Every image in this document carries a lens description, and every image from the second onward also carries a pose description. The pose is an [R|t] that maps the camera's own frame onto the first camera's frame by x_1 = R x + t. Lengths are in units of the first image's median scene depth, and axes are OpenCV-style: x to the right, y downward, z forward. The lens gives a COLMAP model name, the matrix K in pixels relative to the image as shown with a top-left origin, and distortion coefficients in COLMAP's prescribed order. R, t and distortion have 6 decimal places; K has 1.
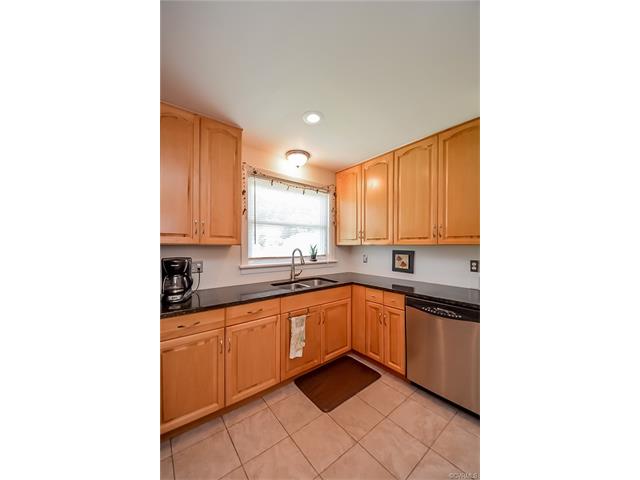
lens RADIAL K [[207.6, 0, 316.6], [0, 207.6, 246.3], [0, 0, 1]] dist [-0.008904, -0.000228]
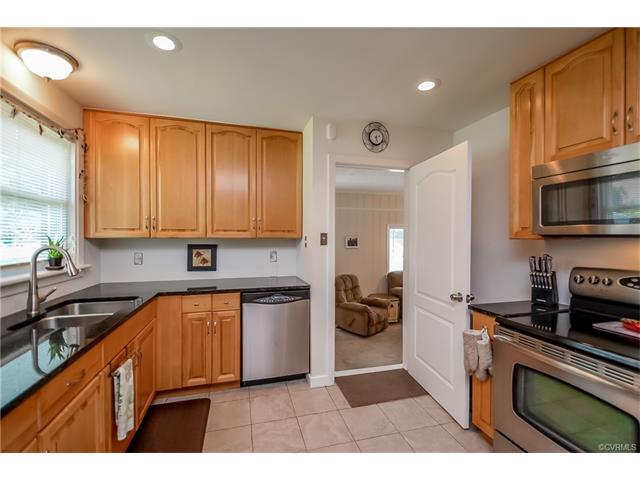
lens RADIAL K [[279.1, 0, 313.5], [0, 279.1, 239.4], [0, 0, 1]] dist [0.003630, -0.009091]
pose [[0.387658, -0.006044, 0.921783, -0.453803], [0.001688, 0.999981, 0.005847, -0.005761], [-0.921802, -0.000711, 0.387661, 0.169063]]
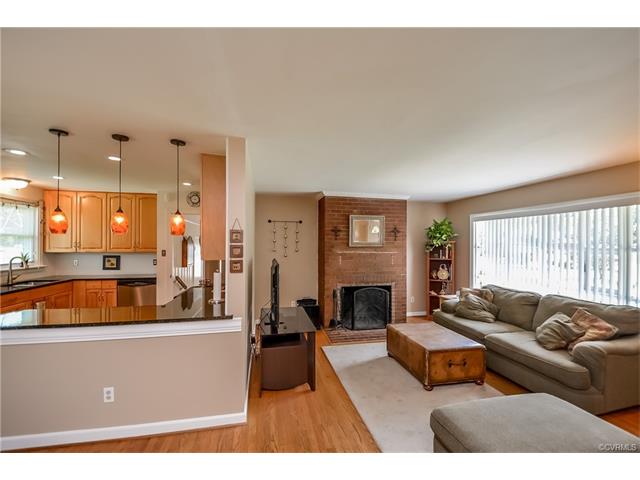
lens RADIAL K [[279.1, 0, 323.9], [0, 279.1, 243.2], [0, 0, 1]] dist [0.003630, -0.009091]
pose [[0.434626, 0.005161, 0.900596, -0.765750], [0.000007, 0.999984, -0.005734, -0.058968], [-0.900611, 0.002499, 0.434619, -1.315176]]
